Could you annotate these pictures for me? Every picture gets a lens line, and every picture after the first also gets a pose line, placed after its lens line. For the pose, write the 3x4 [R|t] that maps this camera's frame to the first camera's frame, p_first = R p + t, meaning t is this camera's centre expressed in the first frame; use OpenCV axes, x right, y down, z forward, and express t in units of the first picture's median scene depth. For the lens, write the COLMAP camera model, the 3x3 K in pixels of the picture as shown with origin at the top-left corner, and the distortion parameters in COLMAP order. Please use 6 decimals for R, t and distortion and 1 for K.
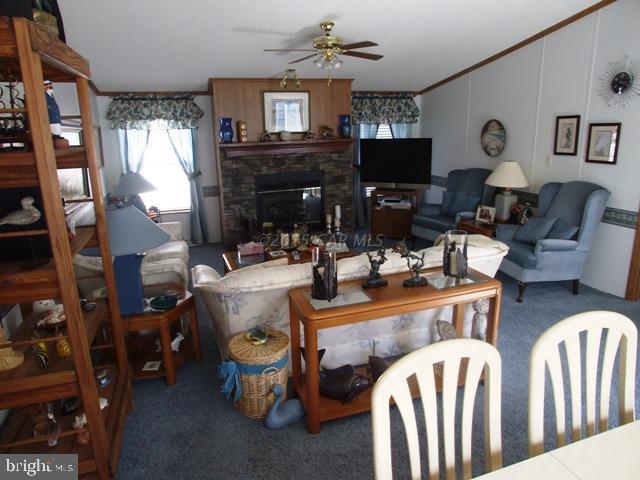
lens RADIAL K [[417.7, 0, 318.0], [0, 417.7, 229.3], [0, 0, 1]] dist [-0.078671, 0.048056]
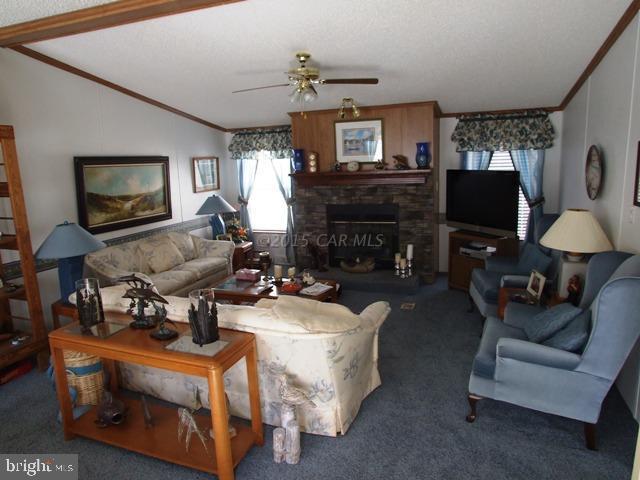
lens RADIAL K [[417.7, 0, 318.0], [0, 417.7, 229.3], [0, 0, 1]] dist [-0.078671, 0.048056]
pose [[0.768869, 0.103937, -0.630903, 0.478092], [-0.130651, 0.991420, 0.004107, -0.072191], [0.625916, 0.079270, 0.775851, 0.209028]]
